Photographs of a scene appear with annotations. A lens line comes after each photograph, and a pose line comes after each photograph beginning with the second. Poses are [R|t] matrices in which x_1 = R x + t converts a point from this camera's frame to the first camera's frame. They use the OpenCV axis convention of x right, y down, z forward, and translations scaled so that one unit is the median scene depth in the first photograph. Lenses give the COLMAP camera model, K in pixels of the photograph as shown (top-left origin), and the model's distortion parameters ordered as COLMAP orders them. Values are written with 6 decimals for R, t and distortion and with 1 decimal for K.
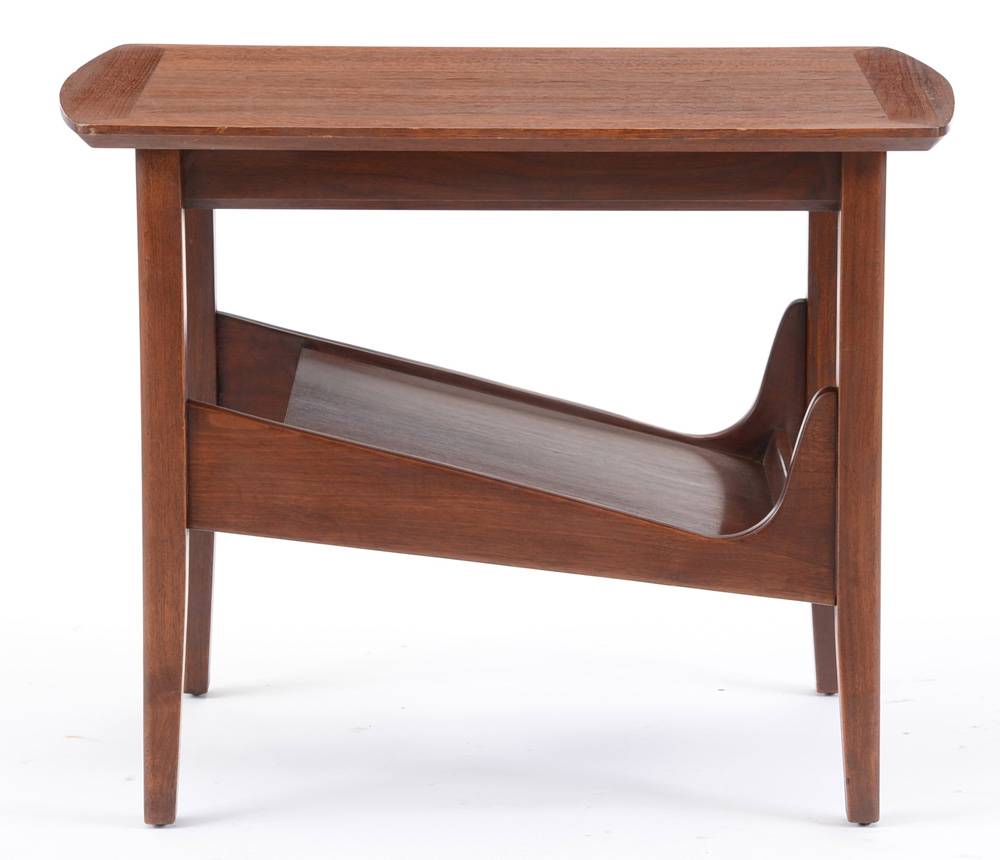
lens RADIAL K [[5226.5, 0, 587.7], [0, 5226.5, 436.1], [0, 0, 1]] dist [1.096954, 0.000000]
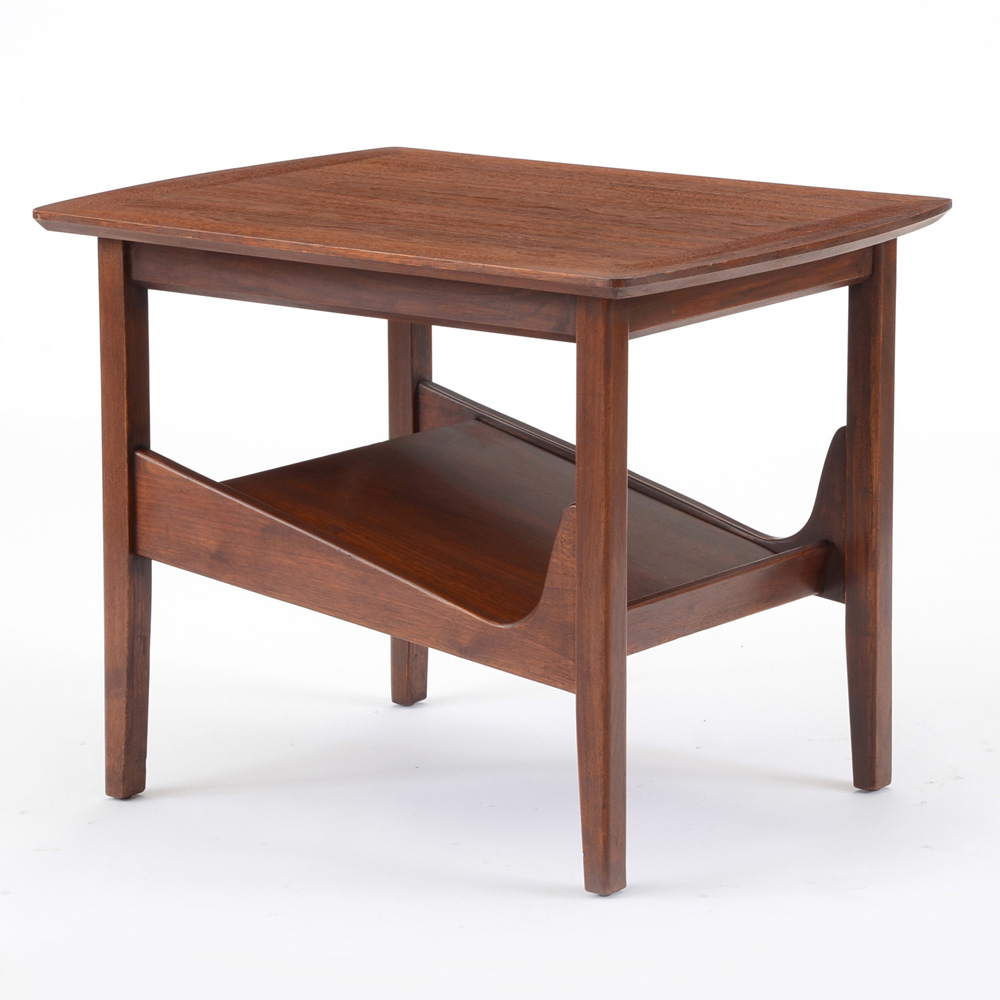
lens RADIAL K [[5132.4, 0, 493.2], [0, 5132.4, 497.2], [0, 0, 1]] dist [0.976349, 0.000000]
pose [[0.799200, 0.118495, -0.589270, 0.676215], [-0.107306, 0.992753, 0.054096, -0.067328], [0.591410, 0.019999, 0.806123, 0.105708]]
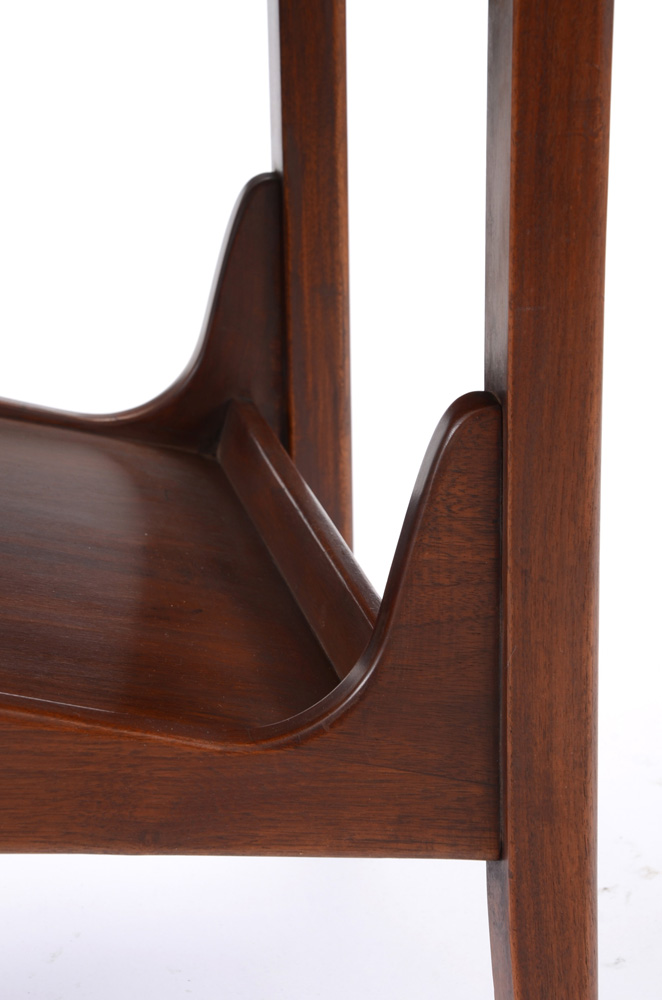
lens RADIAL K [[2595.5, 0, 330.3], [0, 2595.5, 515.1], [0, 0, 1]] dist [0.569991, 0.000000]
pose [[0.983931, -0.069709, 0.164381, -0.003030], [0.049208, 0.990854, 0.125650, -0.027454], [-0.171636, -0.115542, 0.978361, 0.785116]]
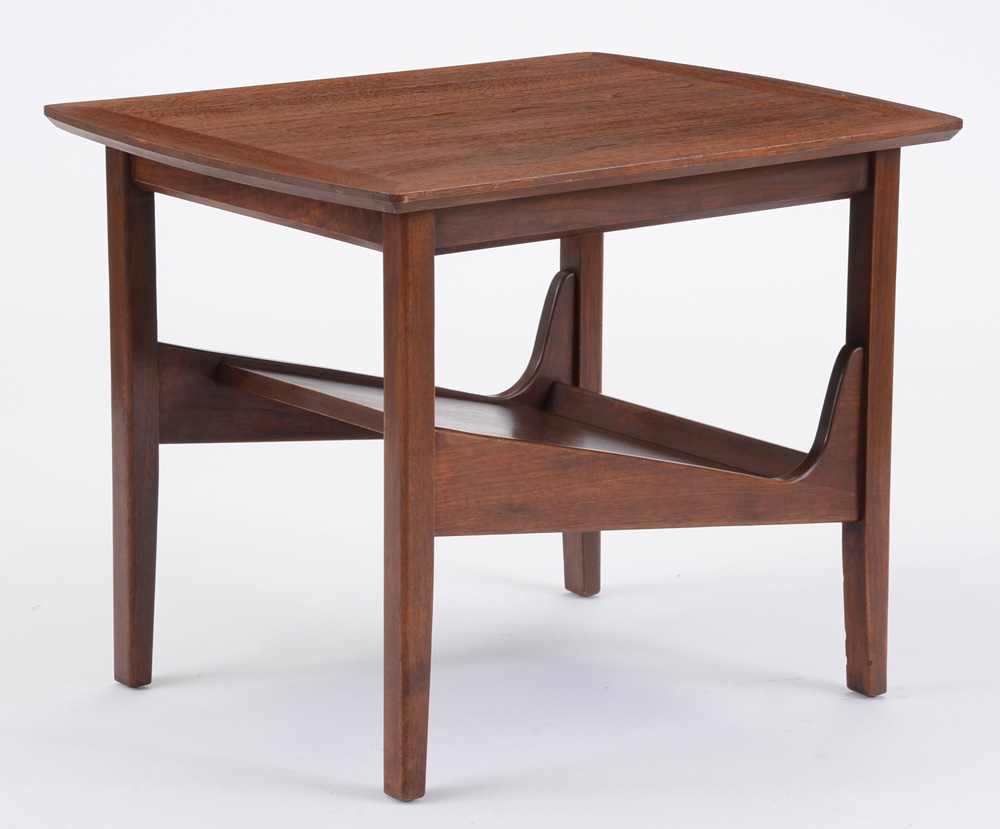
lens RADIAL K [[4245.8, 0, 499.7], [0, 4245.8, 414.5], [0, 0, 1]] dist [0.923390, 0.000000]
pose [[0.803979, -0.131566, 0.579921, -0.590762], [0.104386, 0.991300, 0.080179, -0.080325], [-0.585424, -0.003927, 0.810718, 0.250364]]
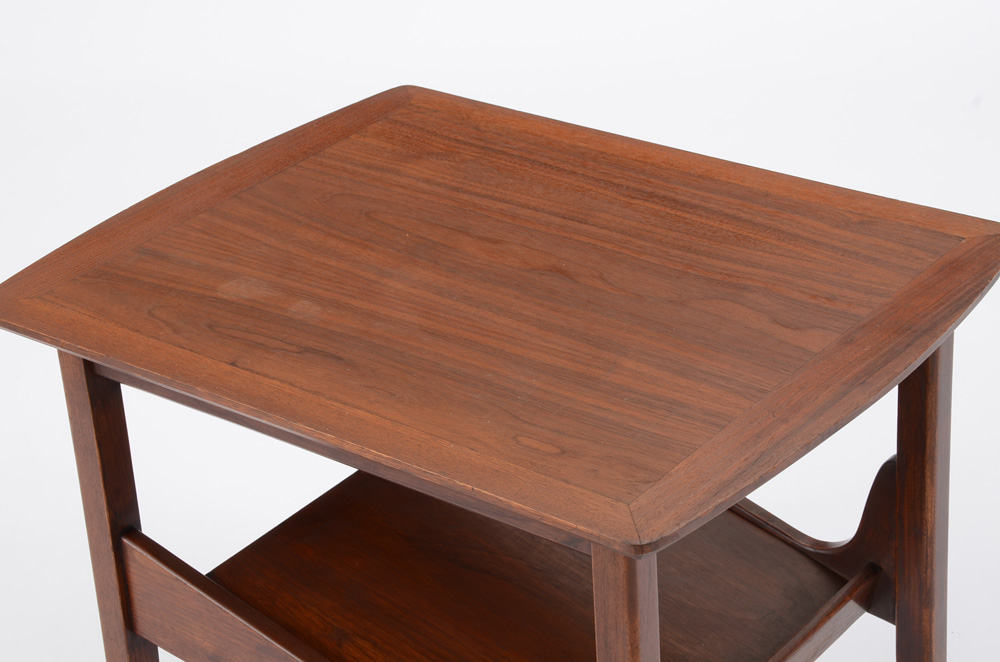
lens RADIAL K [[2267.5, 0, 500.7], [0, 2267.5, 335.7], [0, 0, 1]] dist [0.597294, 0.000000]
pose [[0.784311, 0.252706, -0.566565, 0.247466], [-0.055009, 0.938005, 0.342230, -0.213883], [0.617924, -0.237249, 0.749588, 0.694871]]
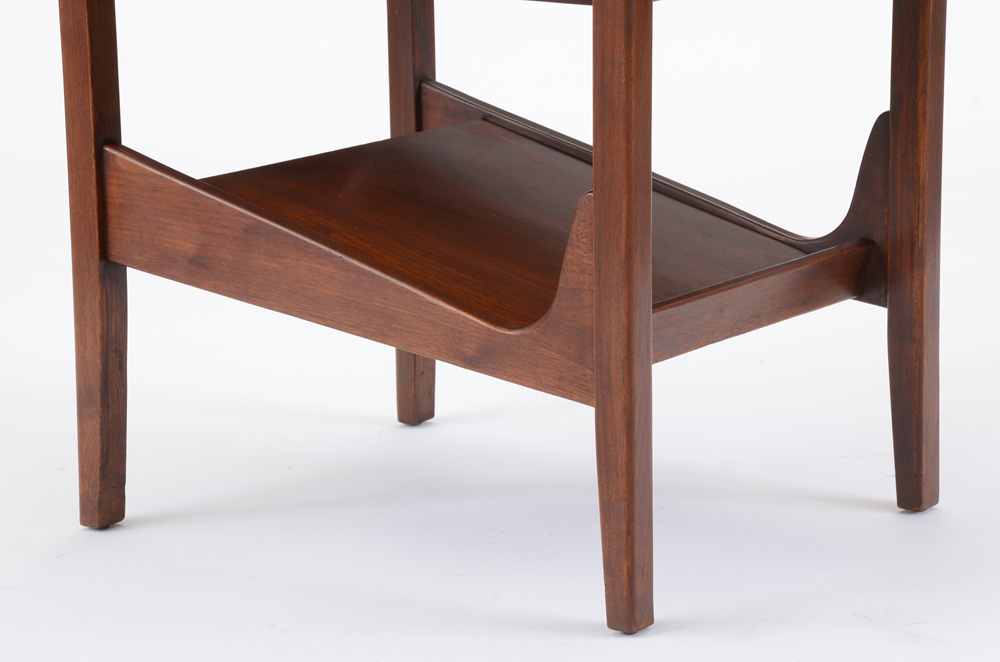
lens RADIAL K [[3694.5, 0, 498.9], [0, 3694.5, 336.1], [0, 0, 1]] dist [1.203041, 0.000000]
pose [[0.798019, 0.117937, -0.590980, 0.445619], [-0.096320, 0.993018, 0.068104, -0.027336], [0.594885, 0.002575, 0.803806, 0.428953]]
